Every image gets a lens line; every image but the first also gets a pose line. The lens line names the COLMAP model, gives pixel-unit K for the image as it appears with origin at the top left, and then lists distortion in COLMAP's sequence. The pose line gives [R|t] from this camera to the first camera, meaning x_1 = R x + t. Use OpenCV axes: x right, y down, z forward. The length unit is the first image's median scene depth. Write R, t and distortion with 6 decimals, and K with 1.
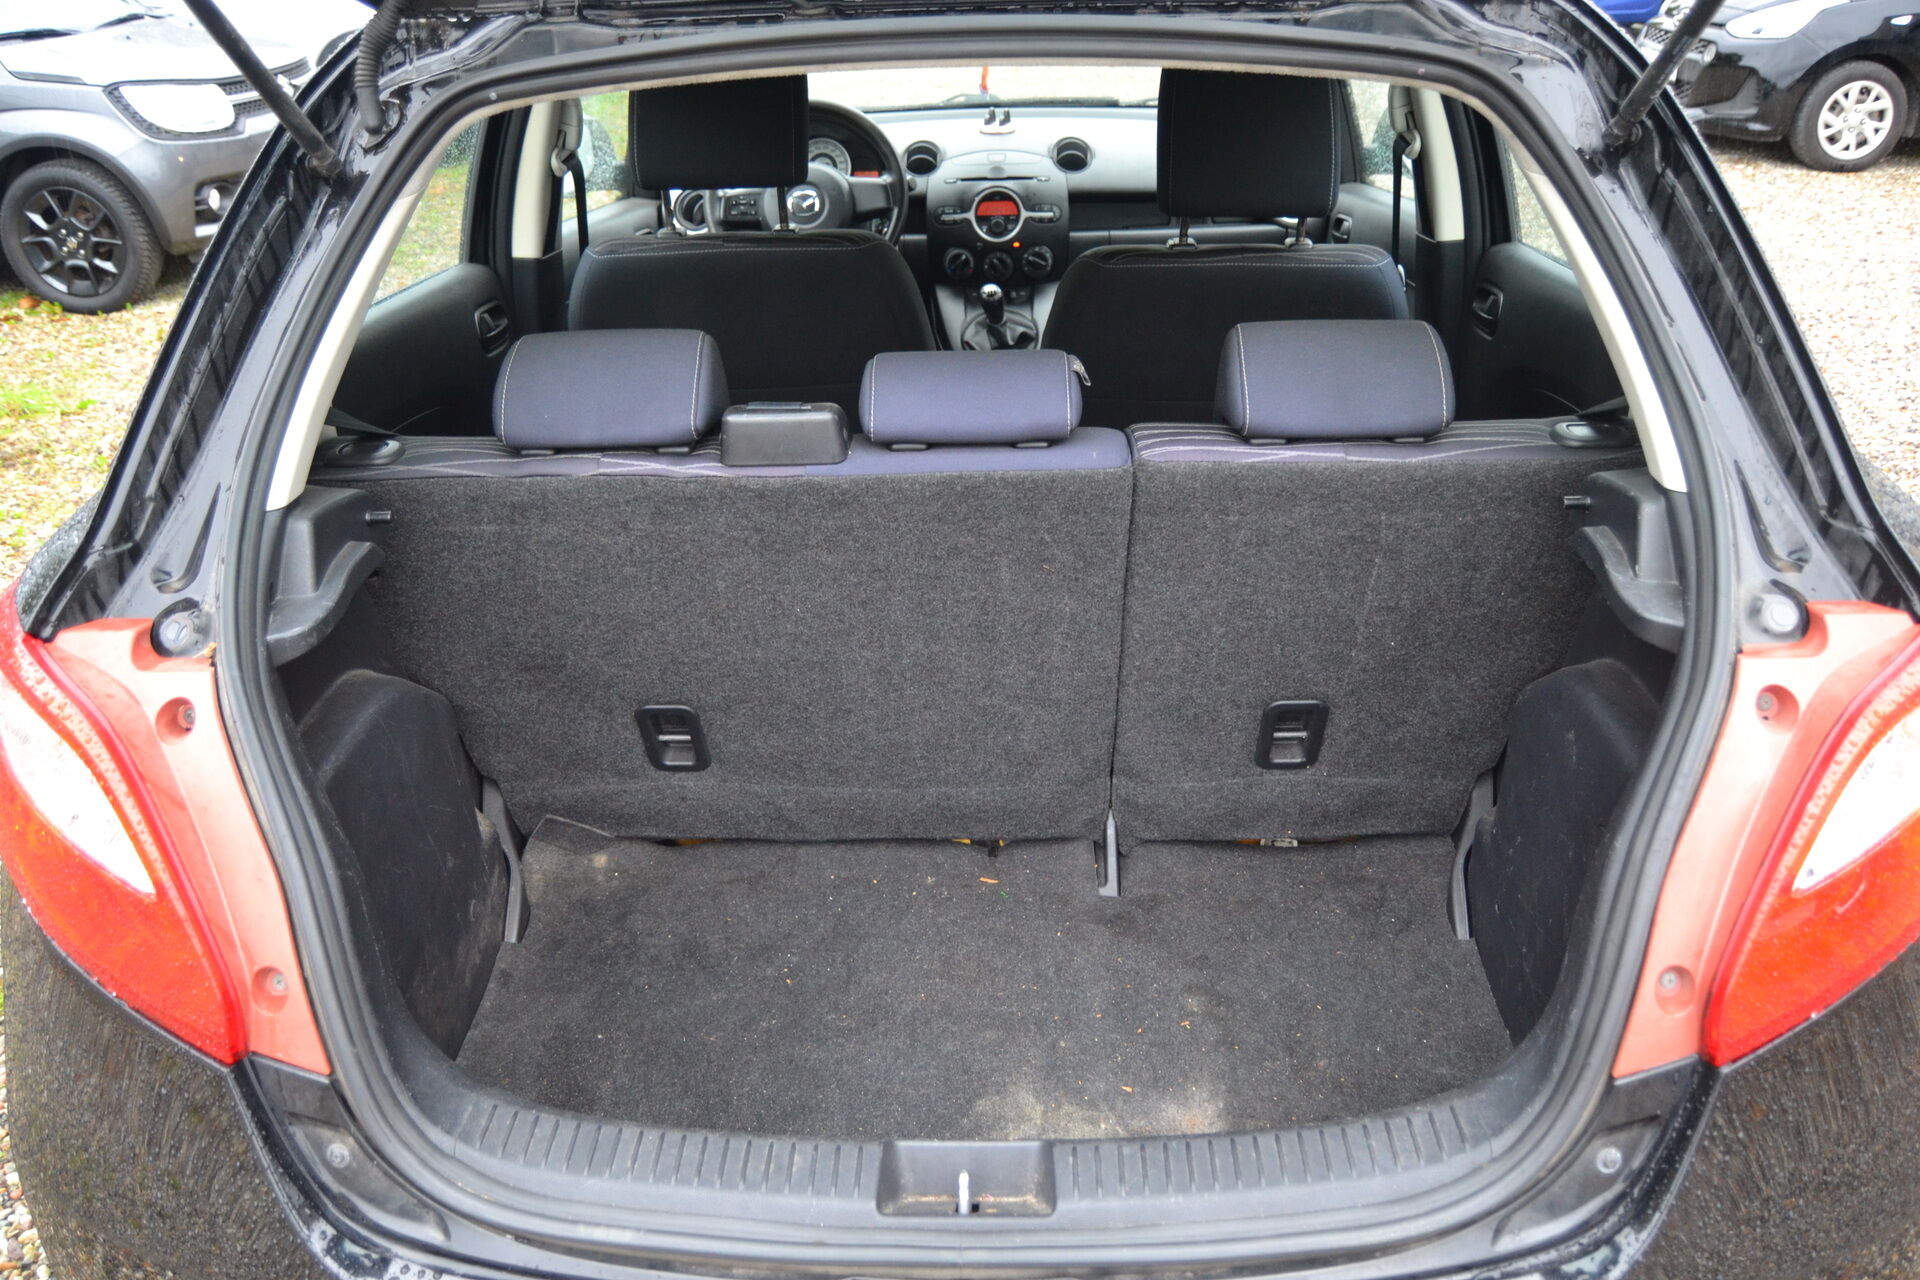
lens RADIAL K [[1536.2, 0, 943.2], [0, 1536.2, 644.4], [0, 0, 1]] dist [-0.098488, 0.041385]
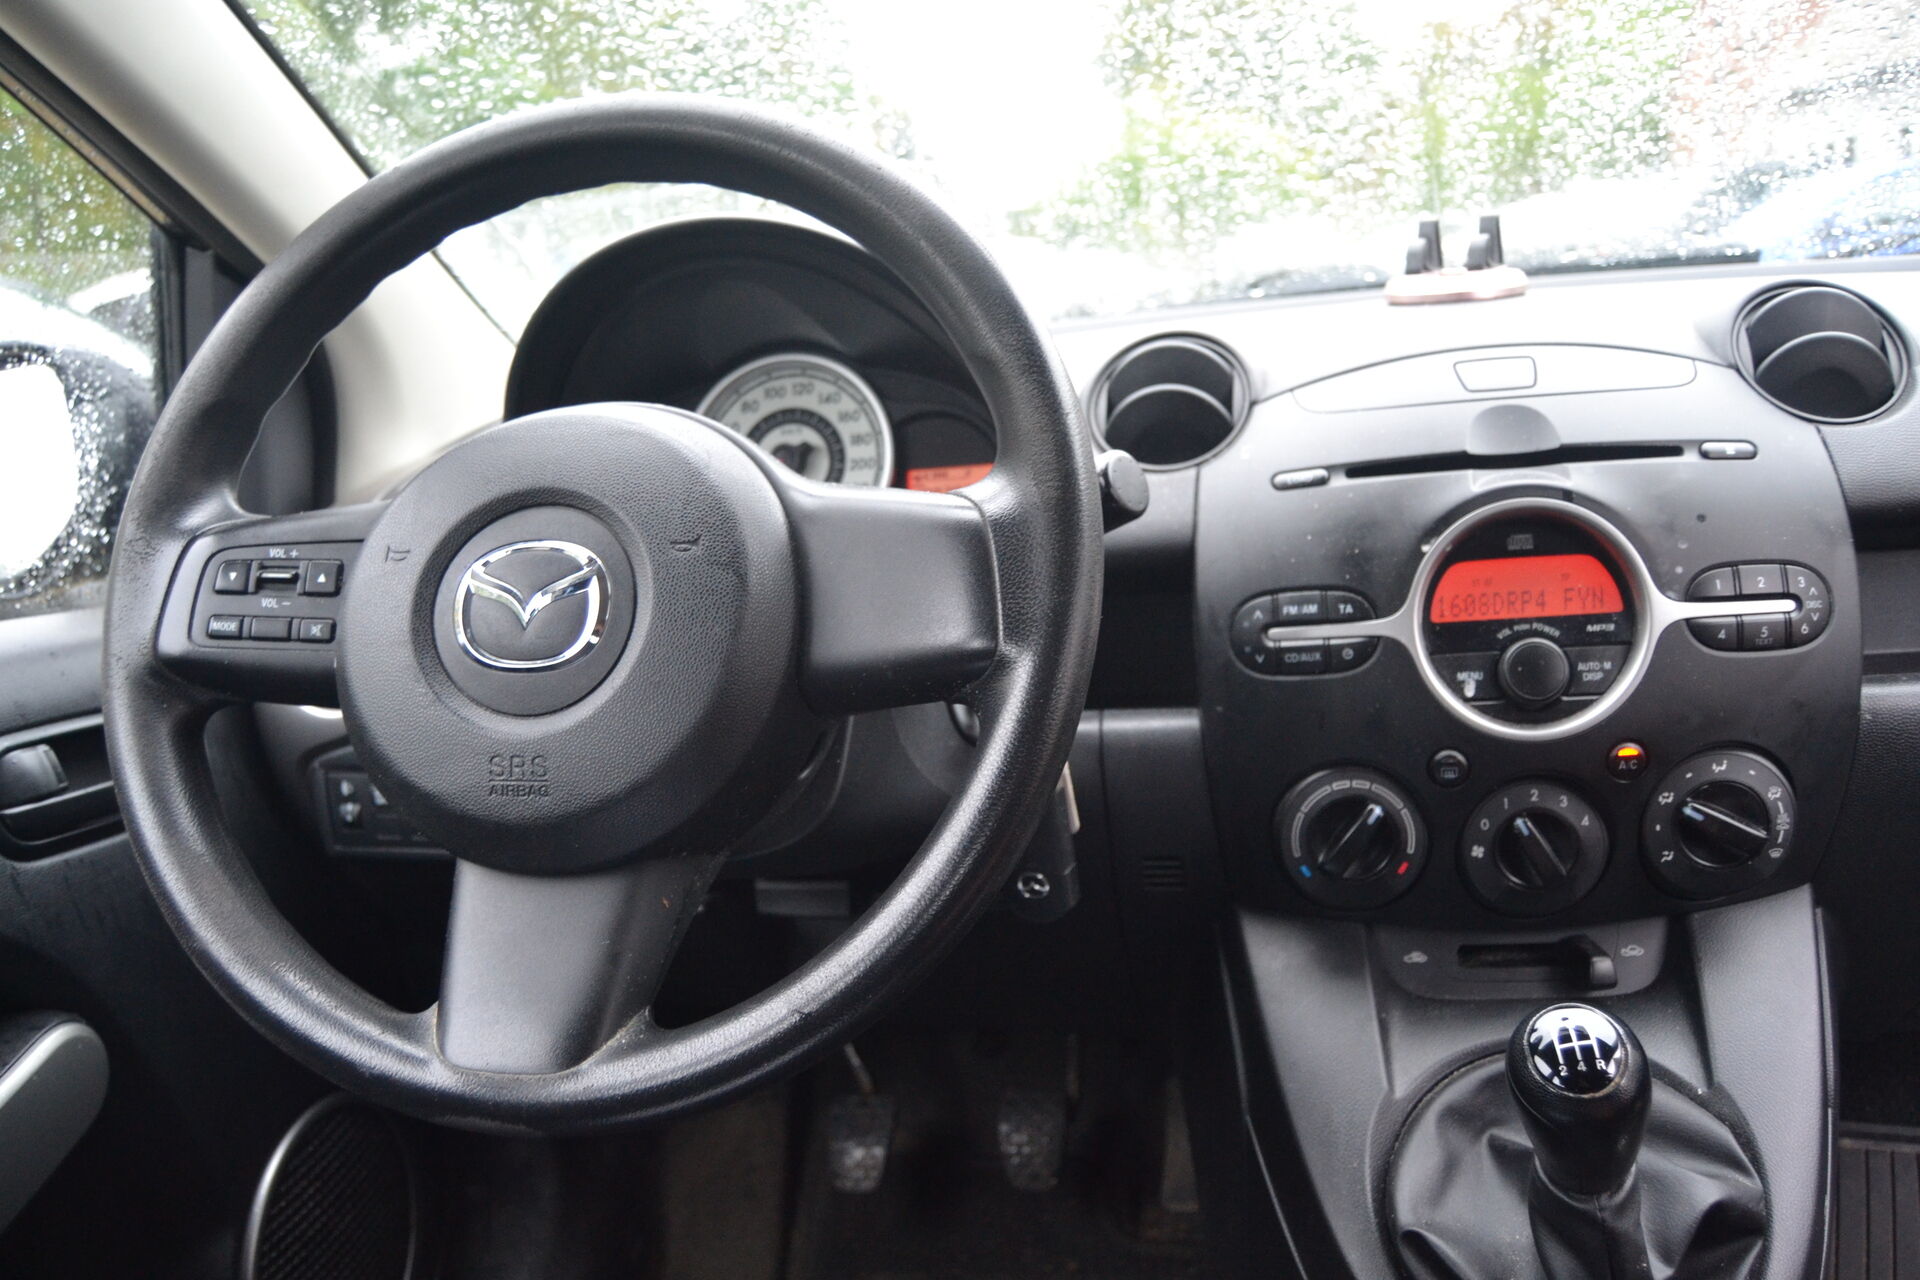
lens RADIAL K [[1536.2, 0, 943.2], [0, 1536.2, 644.4], [0, 0, 1]] dist [-0.098488, 0.041385]
pose [[0.988010, -0.027844, -0.151858, -0.014052], [-0.008671, 0.972043, -0.234644, -0.226240], [0.154146, 0.233147, 0.960147, 0.779237]]
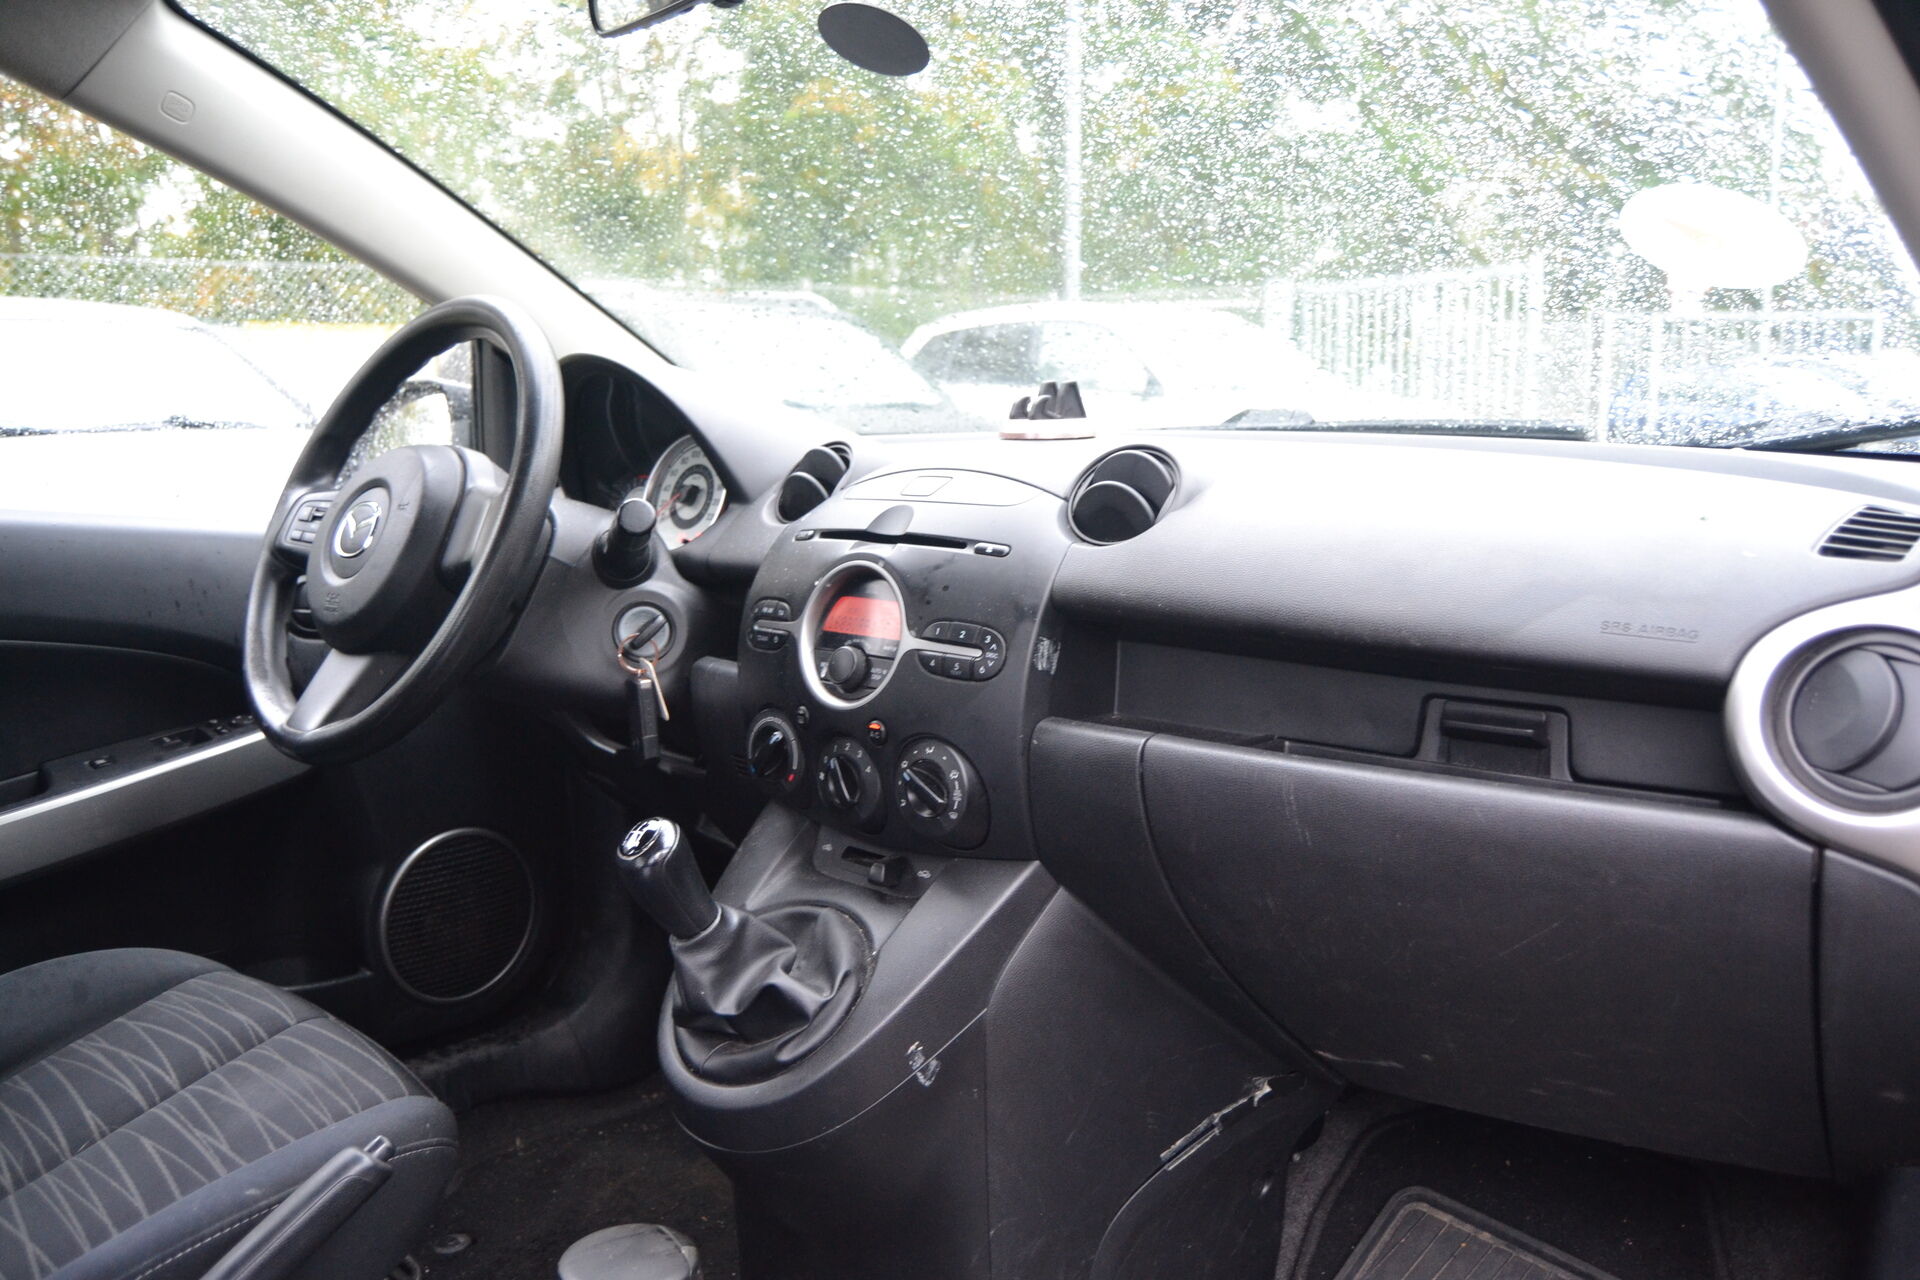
lens RADIAL K [[1536.2, 0, 943.2], [0, 1536.2, 644.4], [0, 0, 1]] dist [-0.098488, 0.041385]
pose [[0.751055, 0.131852, -0.646940, 0.274975], [-0.318401, 0.930719, -0.179954, -0.222647], [0.578392, 0.341141, 0.741003, 0.751796]]
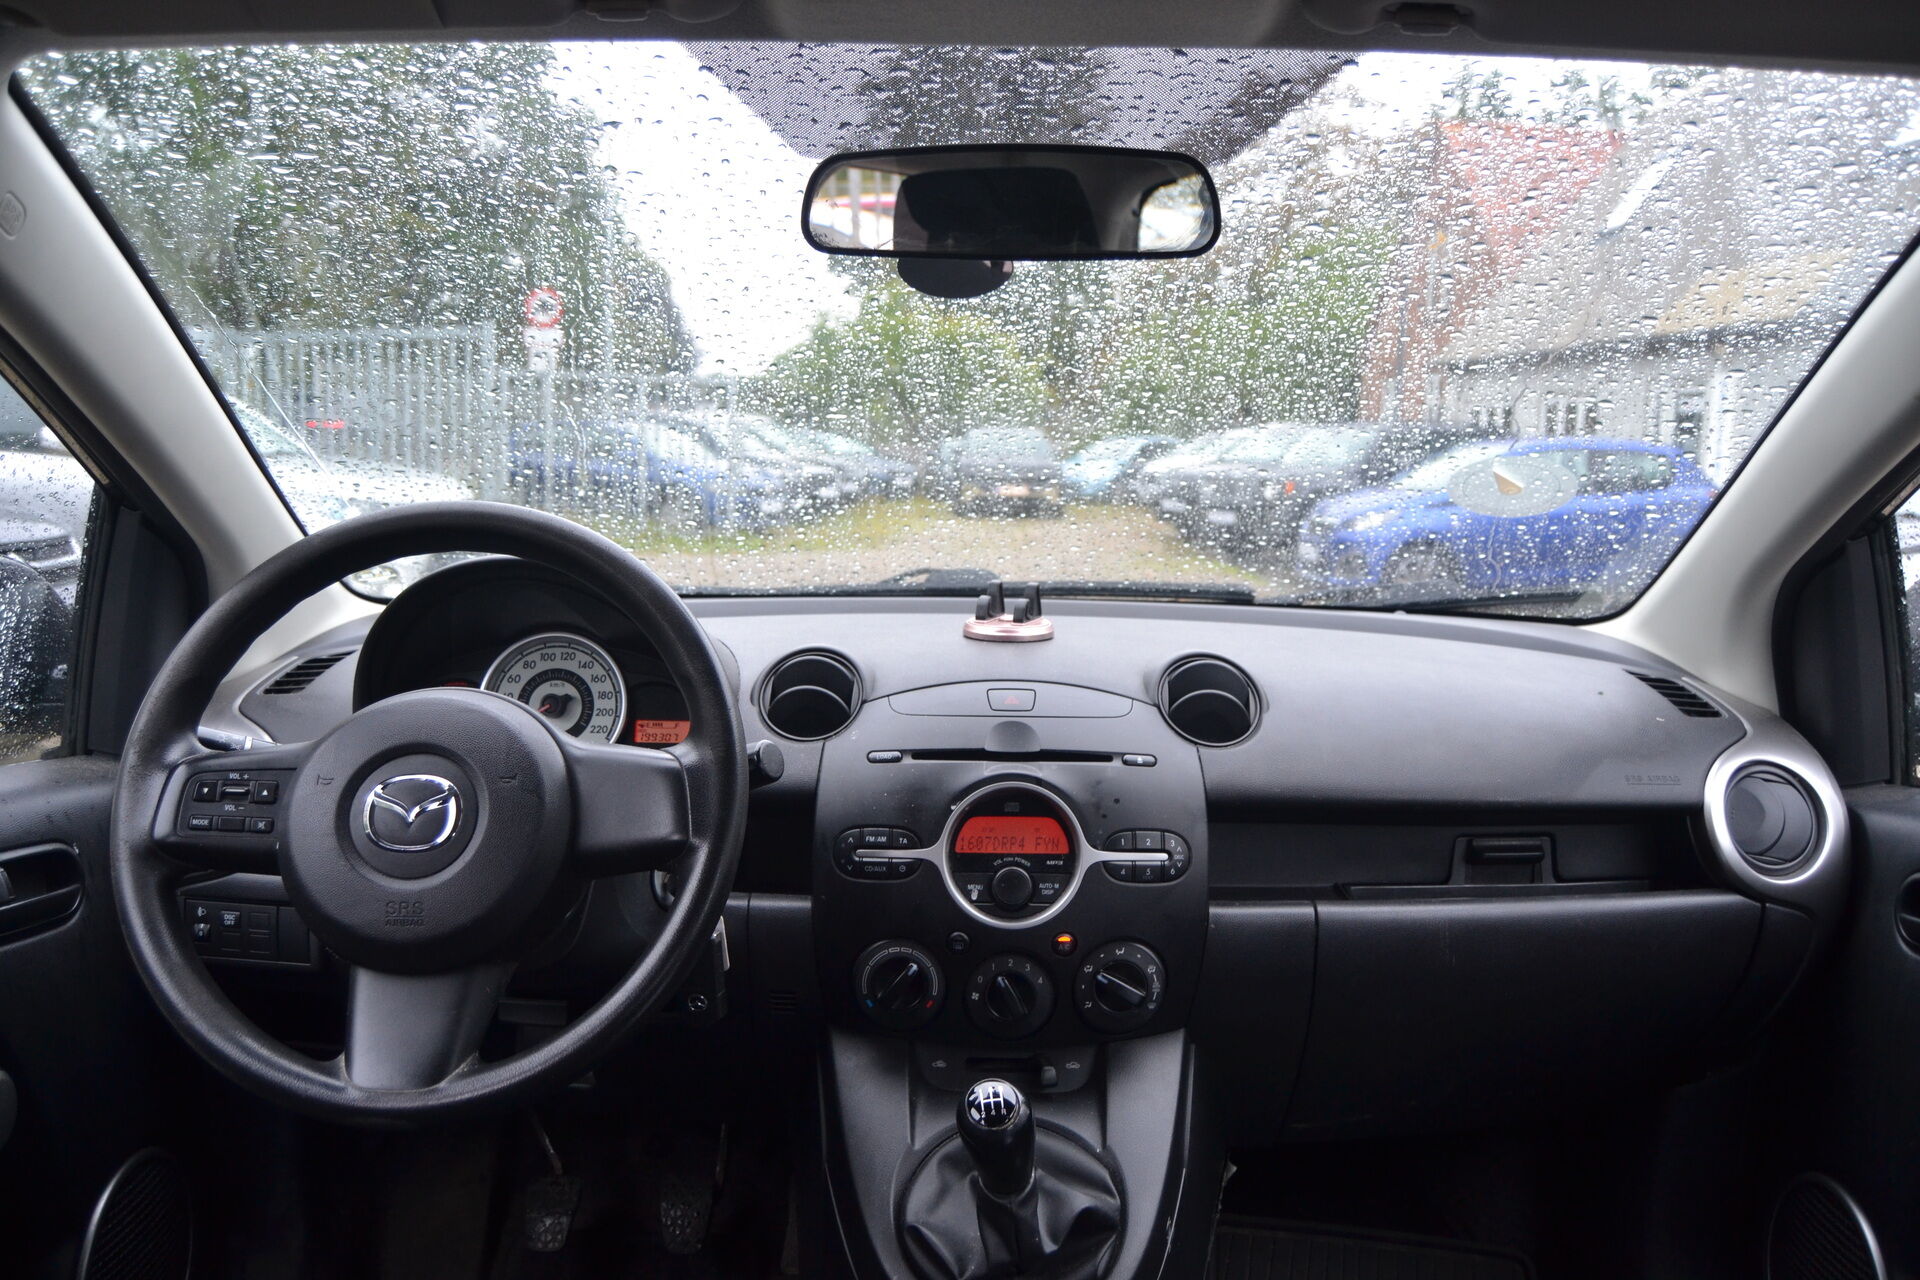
lens RADIAL K [[1536.2, 0, 943.2], [0, 1536.2, 644.4], [0, 0, 1]] dist [-0.098488, 0.041385]
pose [[0.998191, 0.045336, 0.039484, 0.002930], [-0.029305, 0.940366, -0.338901, -0.205214], [-0.052494, 0.337131, 0.939993, 0.645255]]
